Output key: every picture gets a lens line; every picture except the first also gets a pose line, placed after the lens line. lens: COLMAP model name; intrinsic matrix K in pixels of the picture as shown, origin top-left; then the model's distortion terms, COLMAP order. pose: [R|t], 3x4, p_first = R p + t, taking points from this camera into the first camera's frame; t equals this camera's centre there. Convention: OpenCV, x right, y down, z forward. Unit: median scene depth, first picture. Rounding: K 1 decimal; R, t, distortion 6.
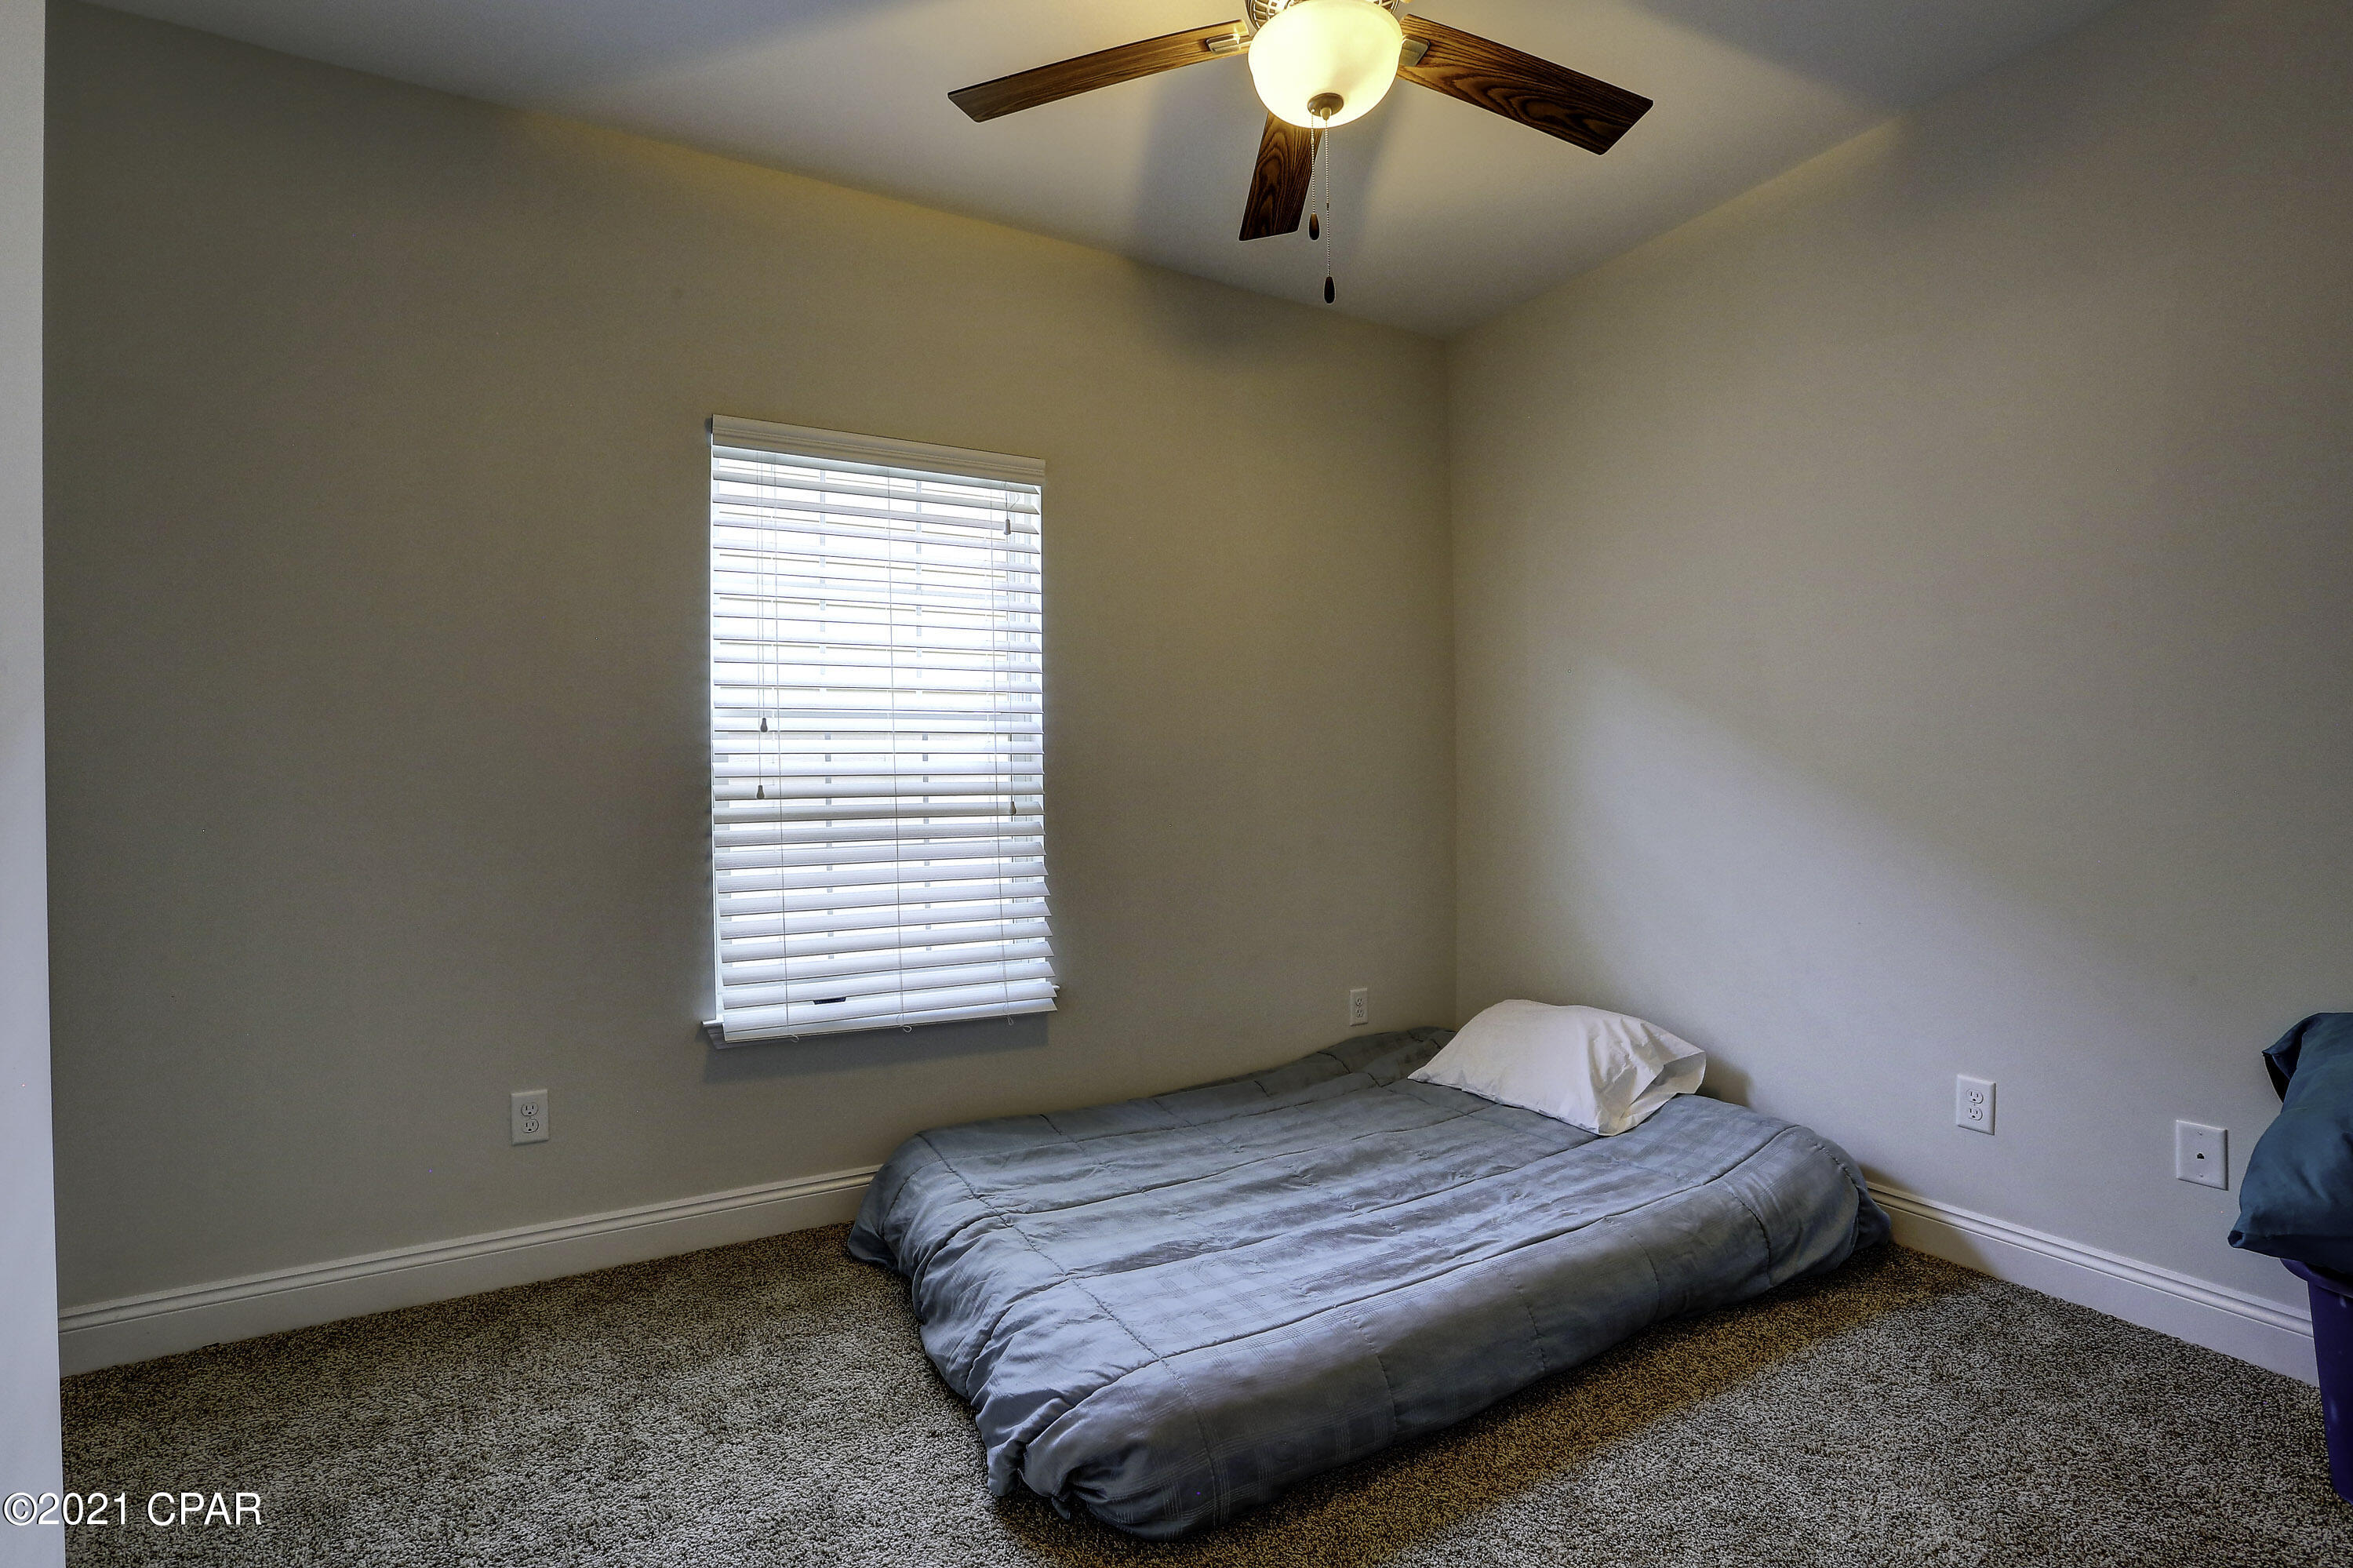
lens RADIAL K [[1077.4, 0, 1176.5], [0, 1077.4, 784.0], [0, 0, 1]] dist [-0.056263, 0.020995]
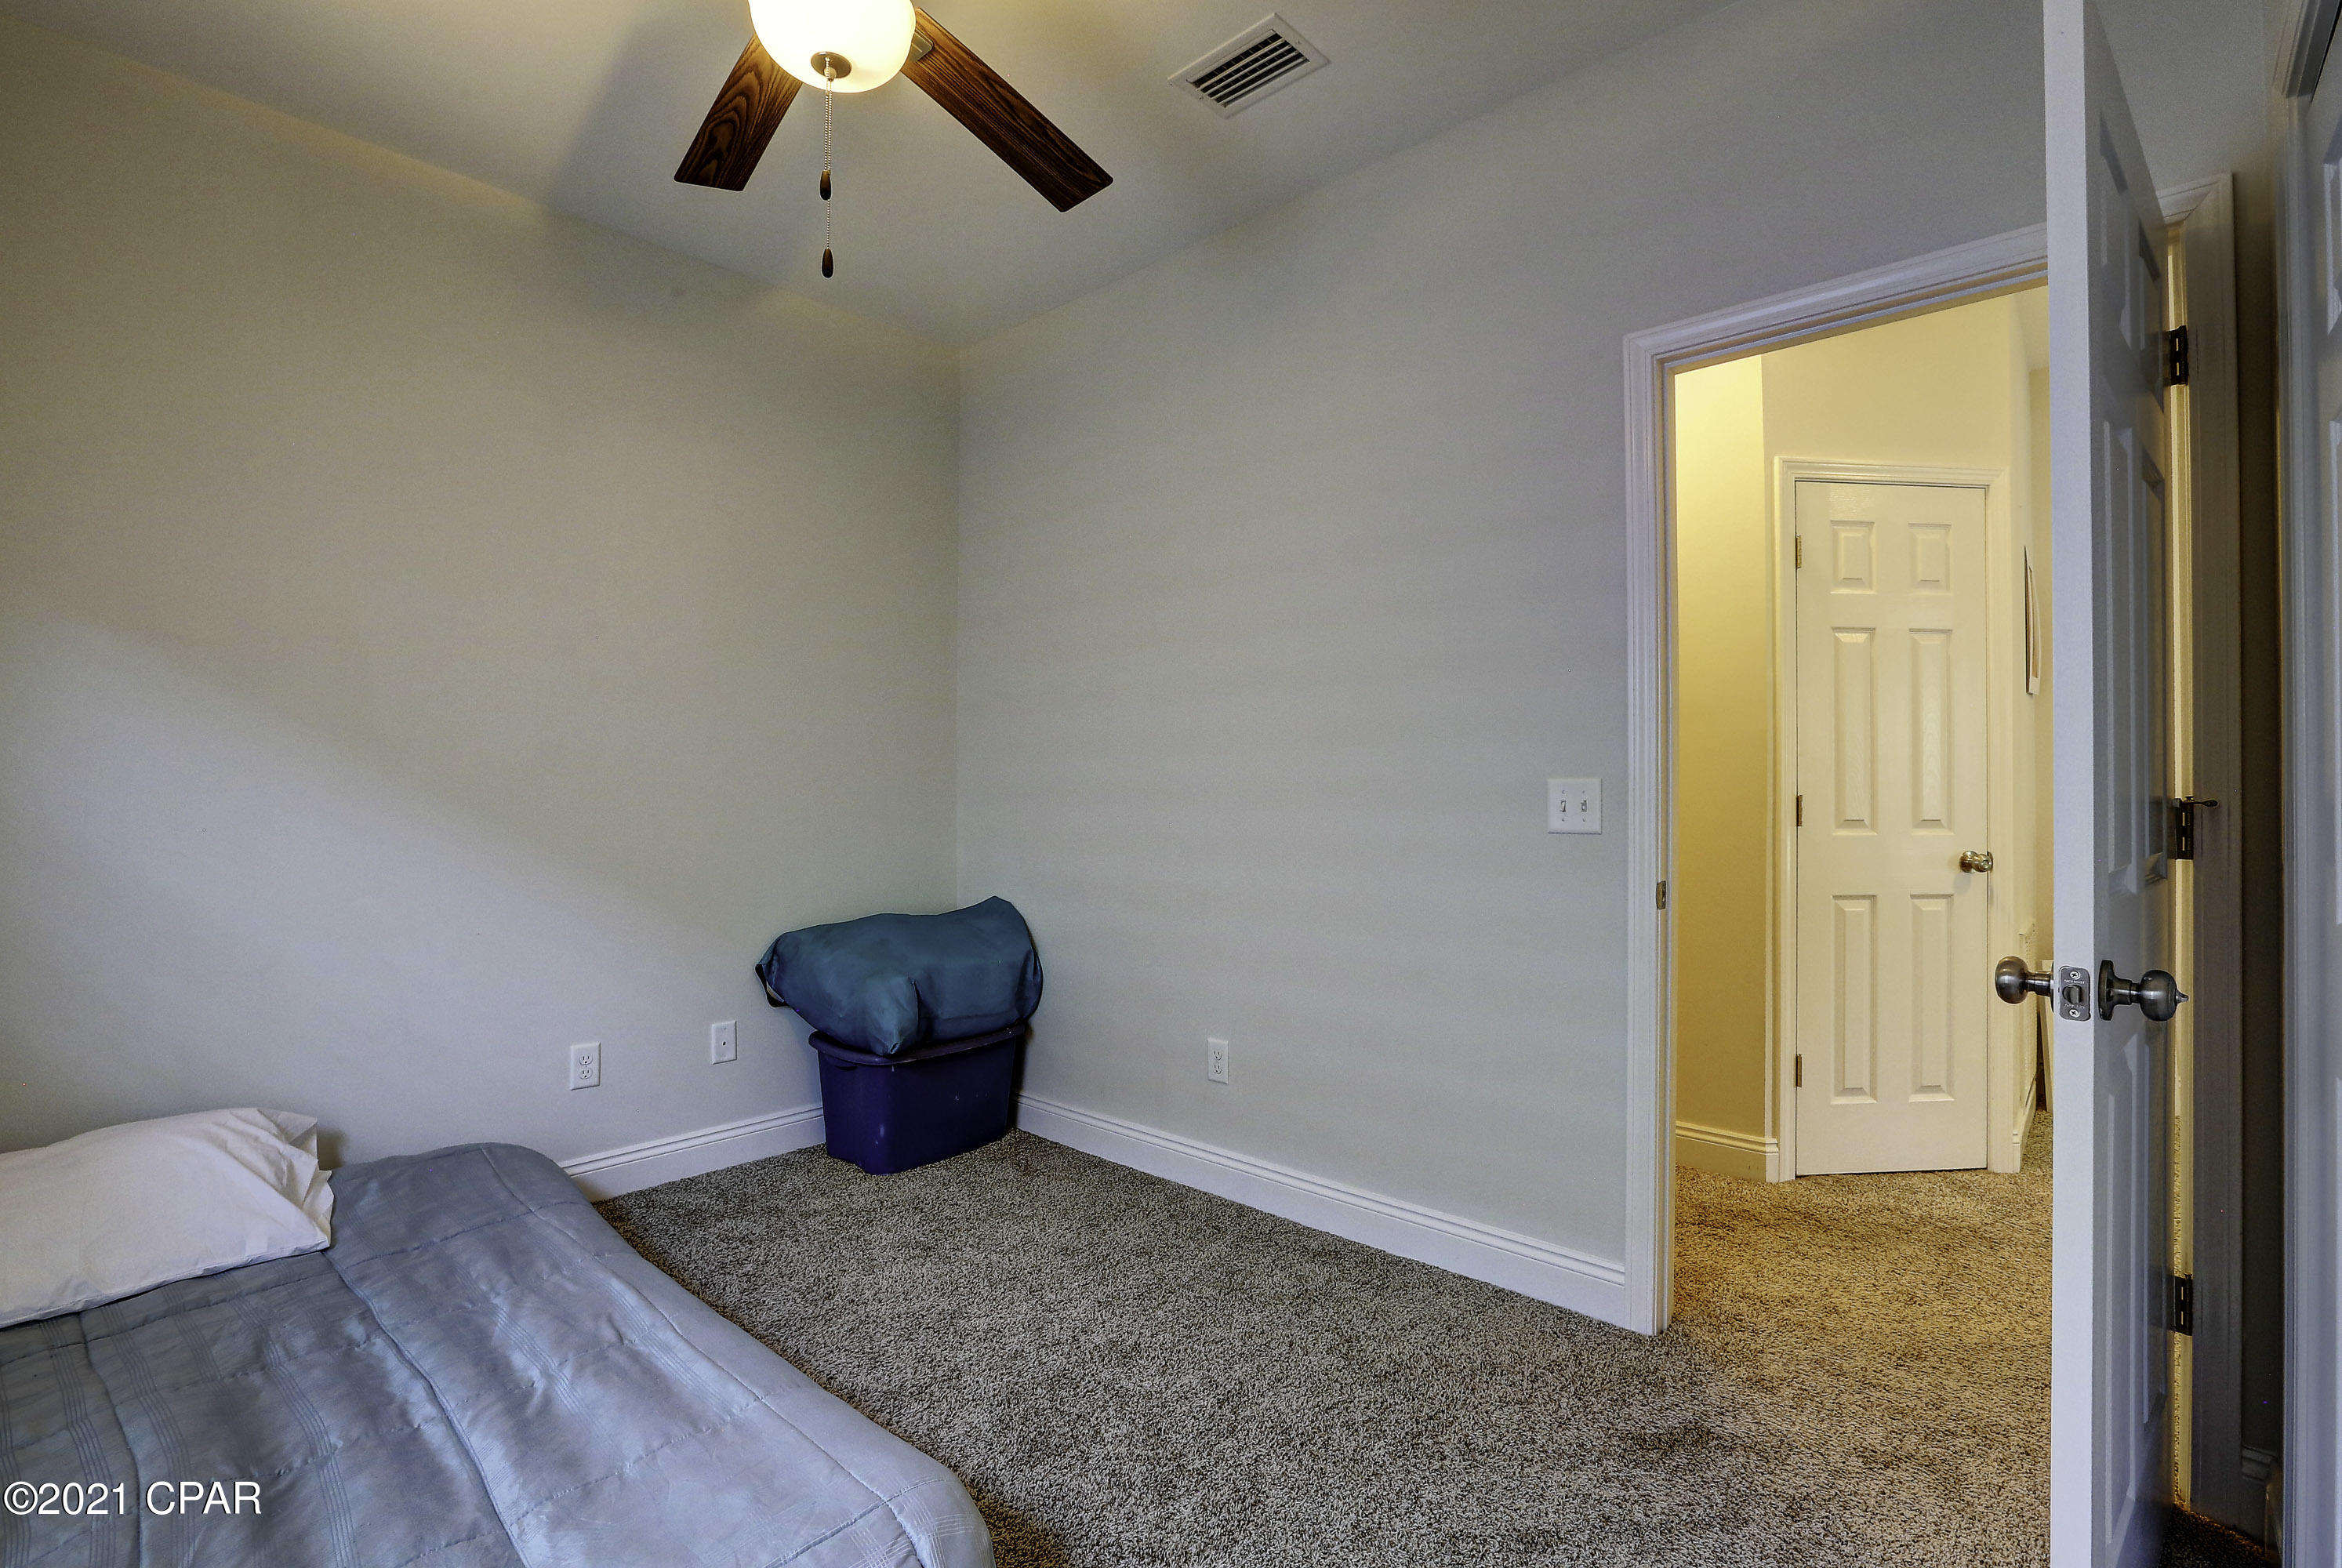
lens RADIAL K [[1072.2, 0, 1171.0], [0, 1072.2, 784.0], [0, 0, 1]] dist [-0.056263, 0.020995]
pose [[-0.269136, 0.009879, 0.963052, -0.664538], [0.011614, 0.999908, -0.007012, -0.000215], [-0.963032, 0.009298, -0.269226, 0.780342]]
